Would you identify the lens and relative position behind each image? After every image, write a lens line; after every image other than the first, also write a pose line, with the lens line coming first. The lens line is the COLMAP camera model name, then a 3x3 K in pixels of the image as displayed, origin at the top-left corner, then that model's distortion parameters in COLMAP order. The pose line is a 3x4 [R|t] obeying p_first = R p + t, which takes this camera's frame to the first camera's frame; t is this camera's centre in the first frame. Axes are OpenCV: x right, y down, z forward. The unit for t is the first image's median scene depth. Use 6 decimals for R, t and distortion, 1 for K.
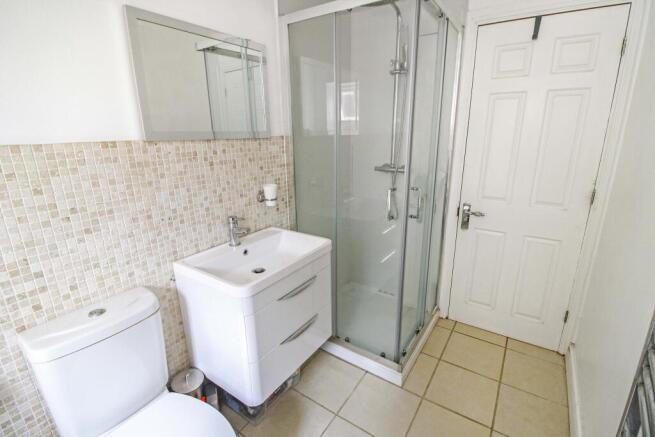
lens RADIAL K [[311.4, 0, 331.2], [0, 311.4, 217.1], [0, 0, 1]] dist [-0.004992, -0.001034]
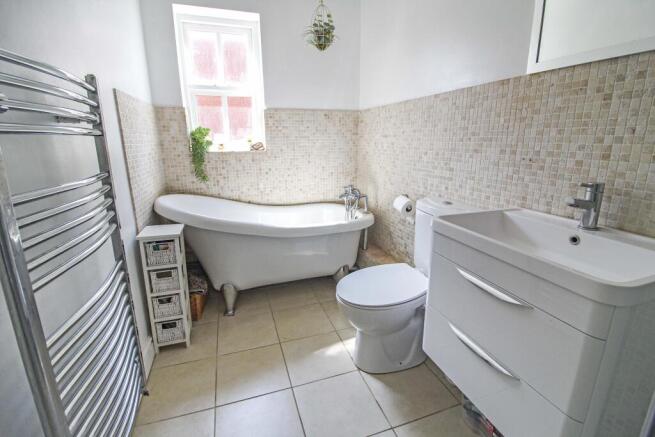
lens RADIAL K [[311.4, 0, 331.2], [0, 311.4, 217.1], [0, 0, 1]] dist [-0.004992, -0.001034]
pose [[-0.604738, 0.203445, -0.770002, 0.578876], [-0.210652, 0.891531, 0.400995, -0.088348], [0.768061, 0.404700, -0.496286, 1.048894]]
